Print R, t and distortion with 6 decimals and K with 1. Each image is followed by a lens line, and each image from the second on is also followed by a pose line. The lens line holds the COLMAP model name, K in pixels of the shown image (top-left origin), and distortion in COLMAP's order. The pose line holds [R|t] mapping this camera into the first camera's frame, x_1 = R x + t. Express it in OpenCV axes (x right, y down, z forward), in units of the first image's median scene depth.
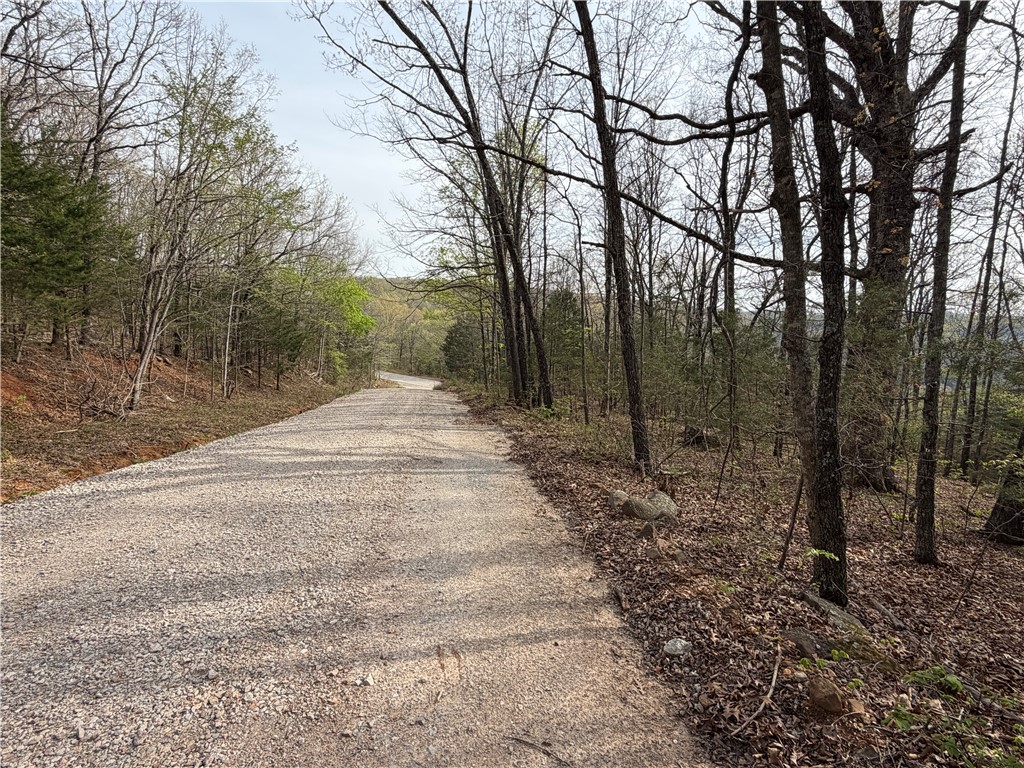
lens RADIAL K [[501.1, 0, 511.7], [0, 501.1, 380.3], [0, 0, 1]] dist [0.002004, 0.000252]
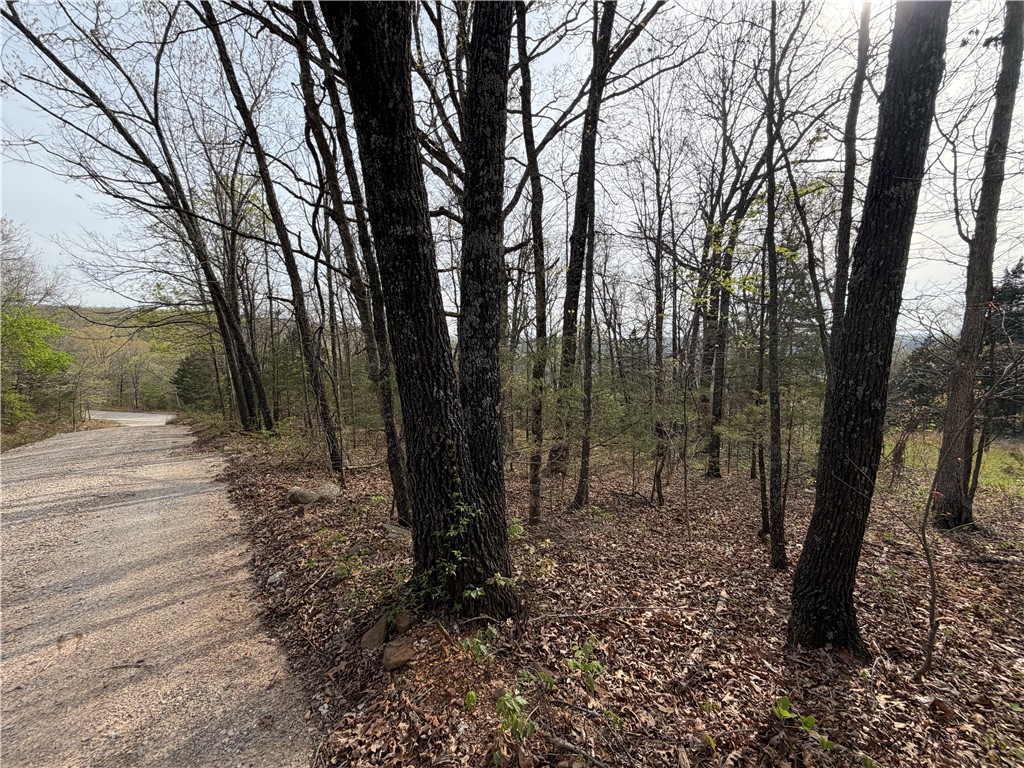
lens RADIAL K [[407.4, 0, 509.9], [0, 407.4, 380.8], [0, 0, 1]] dist [0.001611, -0.000204]
pose [[0.856349, -0.069330, 0.511723, 0.057622], [0.086375, 0.996217, -0.009574, -0.001130], [-0.509123, 0.052399, 0.859097, -0.084564]]
